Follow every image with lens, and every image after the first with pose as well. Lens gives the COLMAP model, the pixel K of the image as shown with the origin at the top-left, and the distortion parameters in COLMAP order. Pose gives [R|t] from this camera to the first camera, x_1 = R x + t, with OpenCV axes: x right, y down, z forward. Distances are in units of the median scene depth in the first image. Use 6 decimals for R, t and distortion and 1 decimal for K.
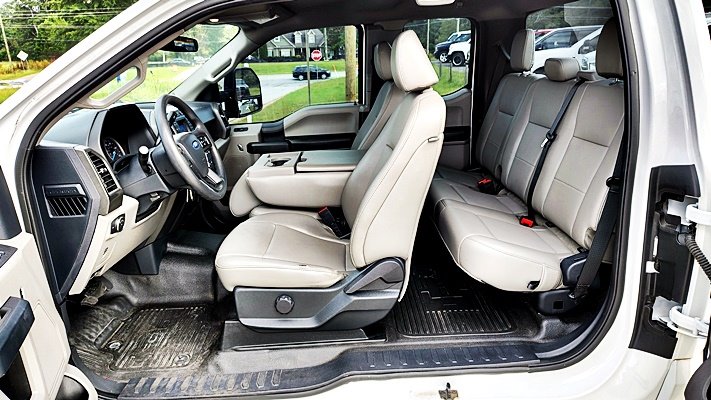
lens RADIAL K [[496.7, 0, 355.5], [0, 496.7, 200.0], [0, 0, 1]] dist [0.044066, -0.050130]
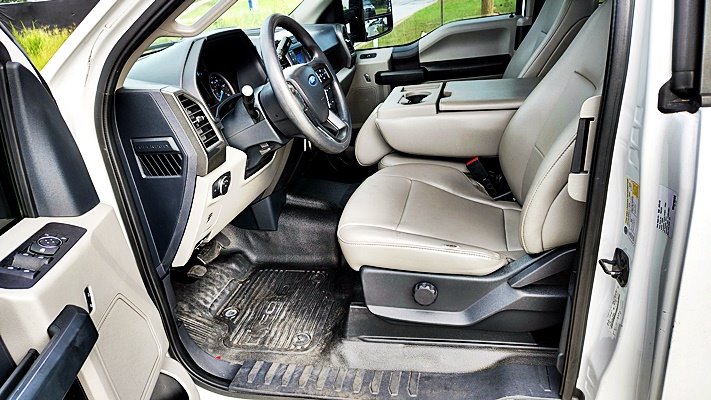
lens RADIAL K [[496.7, 0, 355.5], [0, 496.7, 200.0], [0, 0, 1]] dist [0.044066, -0.050130]
pose [[0.969522, 0.034908, -0.242503, -0.060491], [0.001288, 0.989057, 0.147525, -0.039913], [0.245000, -0.143341, 0.958868, 0.242344]]
